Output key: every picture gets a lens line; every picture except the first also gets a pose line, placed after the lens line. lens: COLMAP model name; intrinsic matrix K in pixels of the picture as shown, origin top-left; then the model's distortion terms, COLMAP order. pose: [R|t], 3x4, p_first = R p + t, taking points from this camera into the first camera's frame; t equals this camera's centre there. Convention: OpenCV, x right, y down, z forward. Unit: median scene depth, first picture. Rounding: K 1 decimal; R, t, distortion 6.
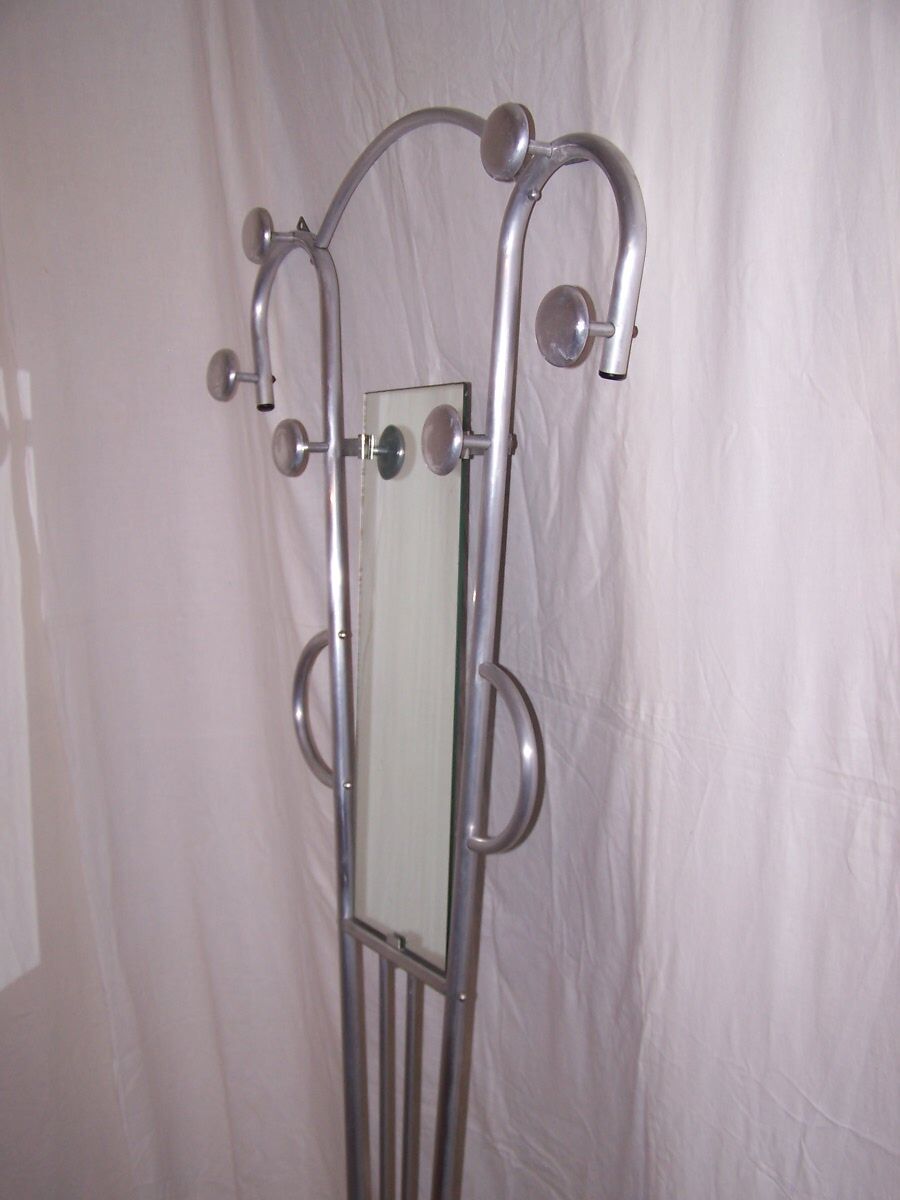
lens RADIAL K [[1368.2, 0, 450.0], [0, 1368.2, 600.0], [0, 0, 1]] dist [-0.175517, 0.196475]
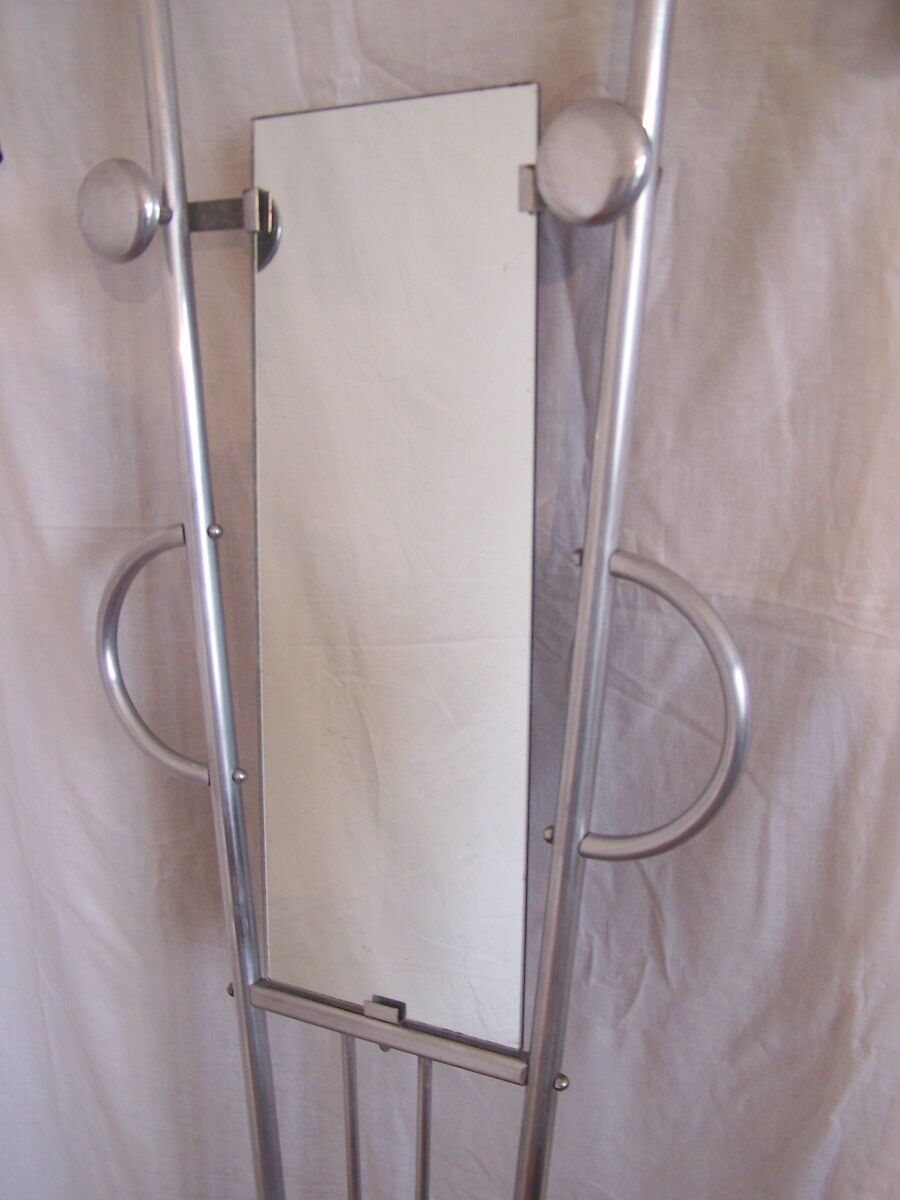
lens RADIAL K [[1368.2, 0, 450.0], [0, 1368.2, 600.0], [0, 0, 1]] dist [-0.175517, 0.196475]
pose [[0.881179, -0.100426, 0.461993, -0.304458], [0.057734, 0.992723, 0.105676, -0.001164], [-0.469244, -0.066447, 0.880565, 0.484920]]
